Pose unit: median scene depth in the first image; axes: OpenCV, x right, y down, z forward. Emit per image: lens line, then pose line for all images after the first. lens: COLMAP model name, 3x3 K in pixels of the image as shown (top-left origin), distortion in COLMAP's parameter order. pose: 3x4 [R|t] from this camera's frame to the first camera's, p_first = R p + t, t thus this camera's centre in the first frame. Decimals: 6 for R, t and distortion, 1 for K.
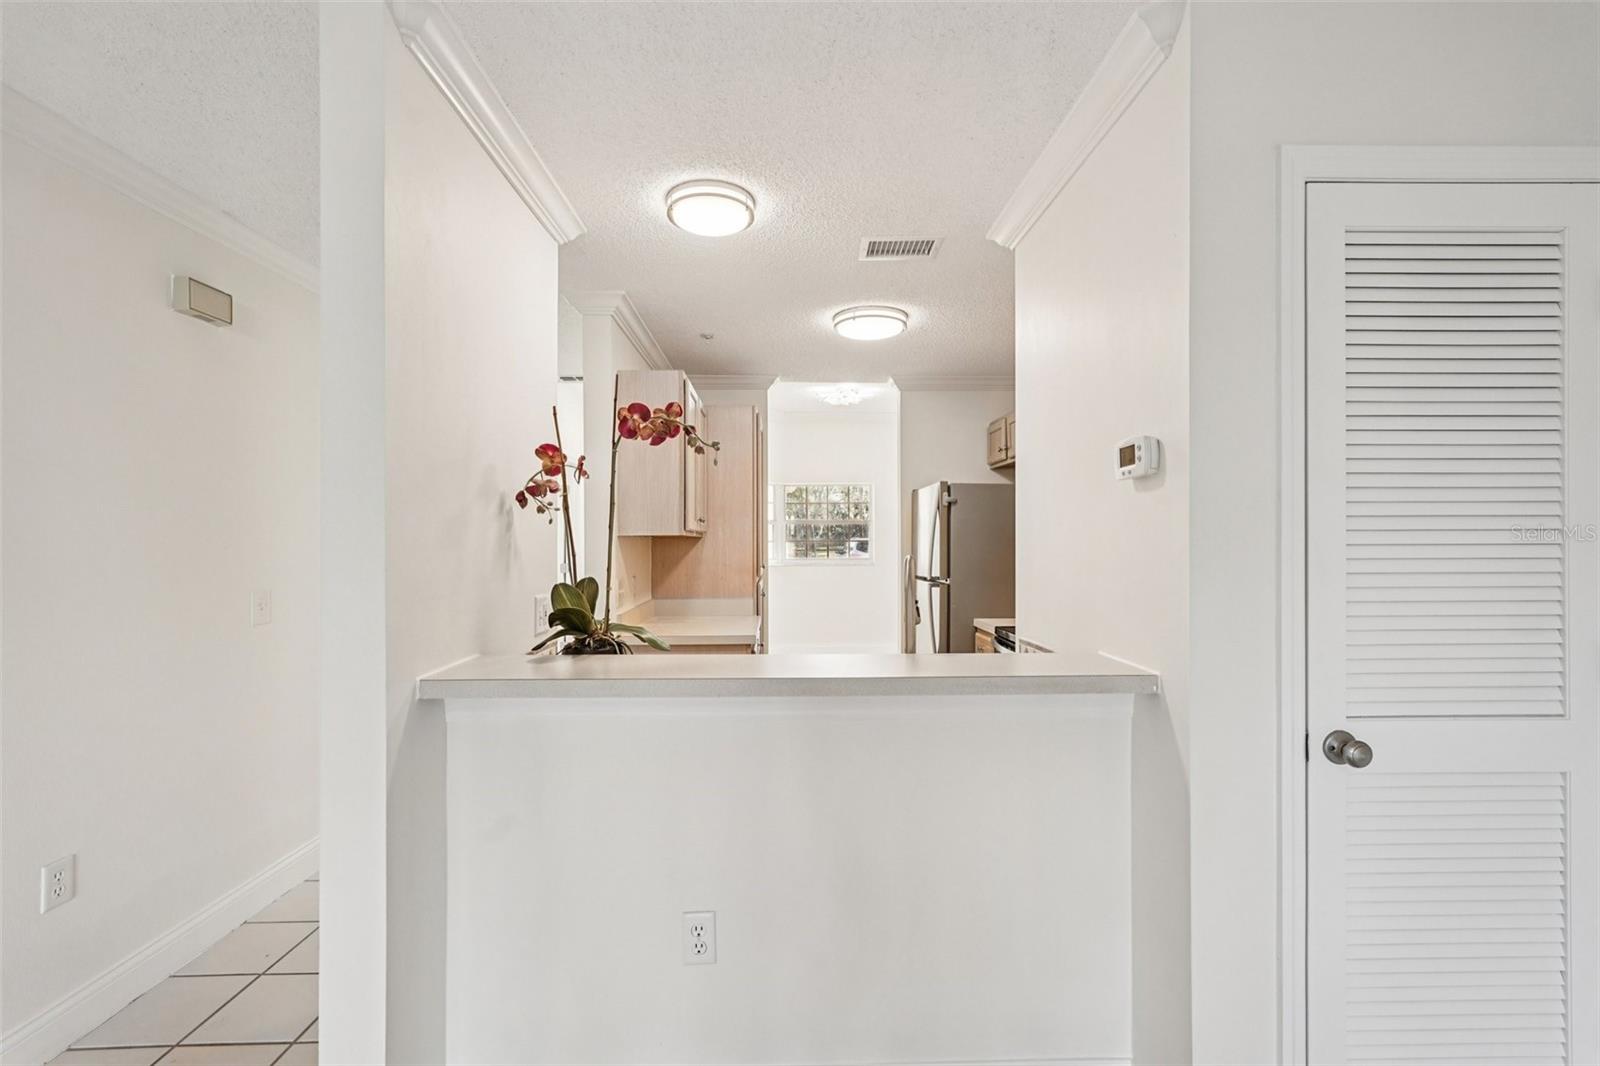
lens RADIAL K [[706.9, 0, 795.0], [0, 706.9, 535.3], [0, 0, 1]] dist [-0.017176, 0.008843]
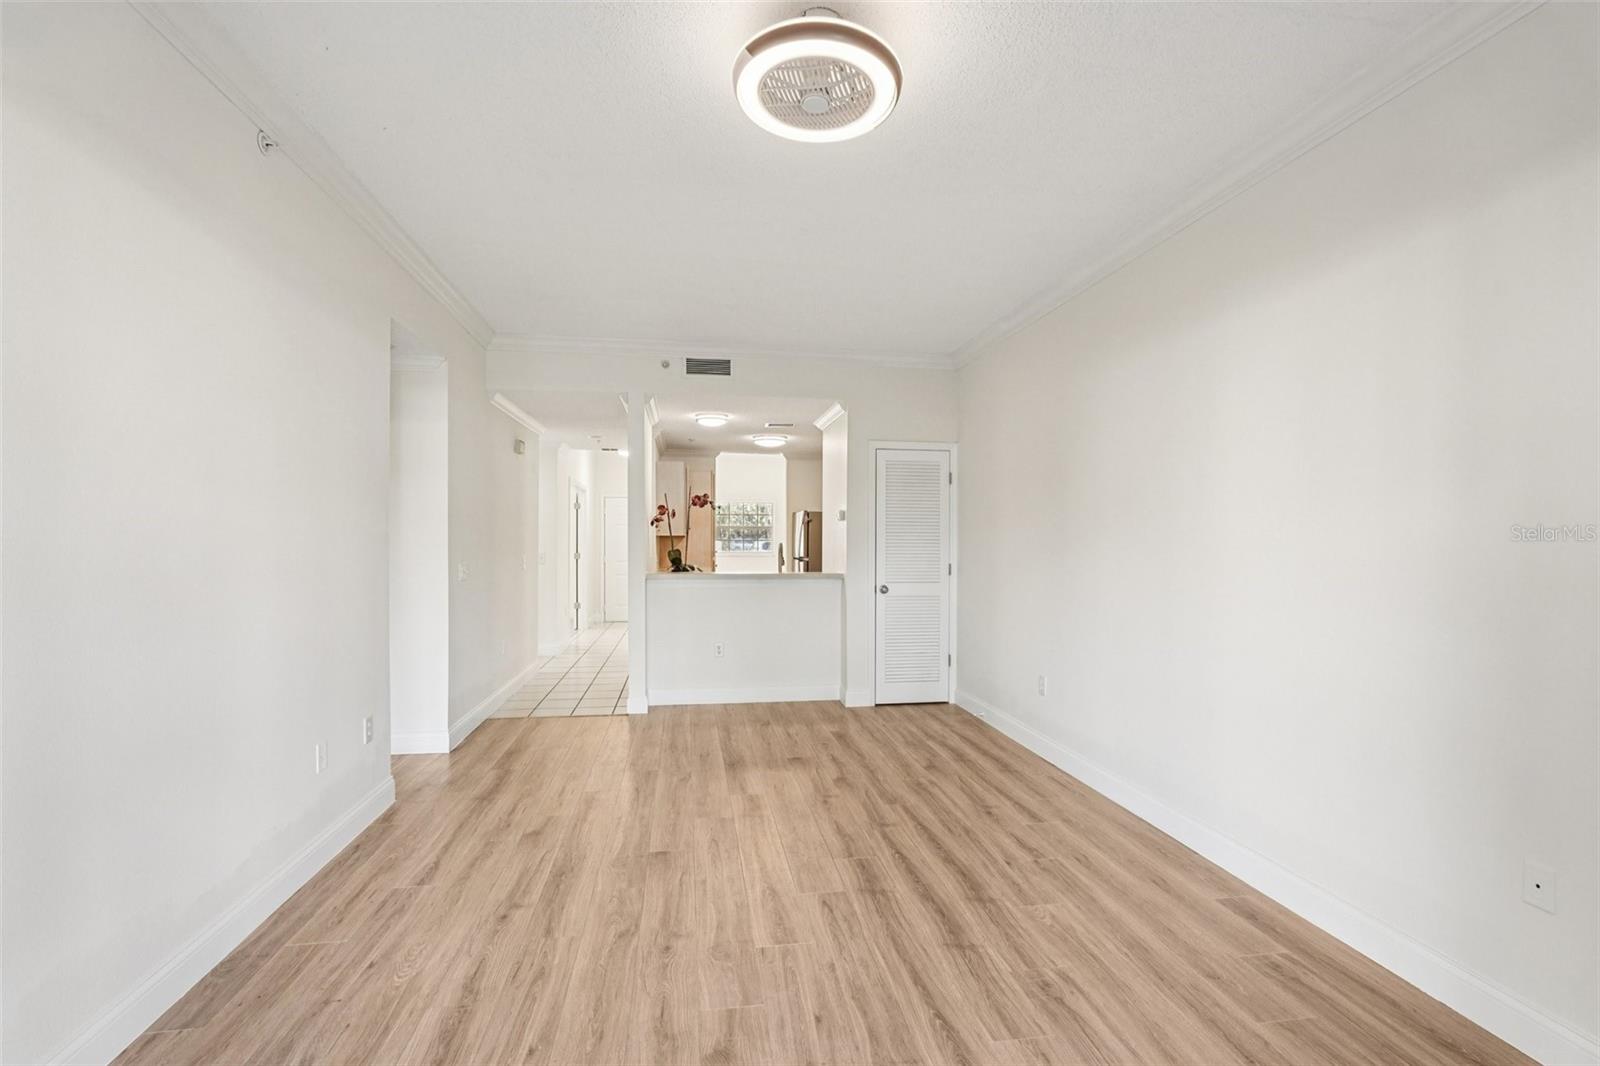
lens RADIAL K [[706.9, 0, 795.0], [0, 706.9, 535.3], [0, 0, 1]] dist [-0.017176, 0.008843]
pose [[0.991072, 0.007088, 0.133137, -0.121544], [-0.006829, 0.999974, -0.002399, 0.001998], [-0.133150, 0.001468, 0.991095, -1.346612]]
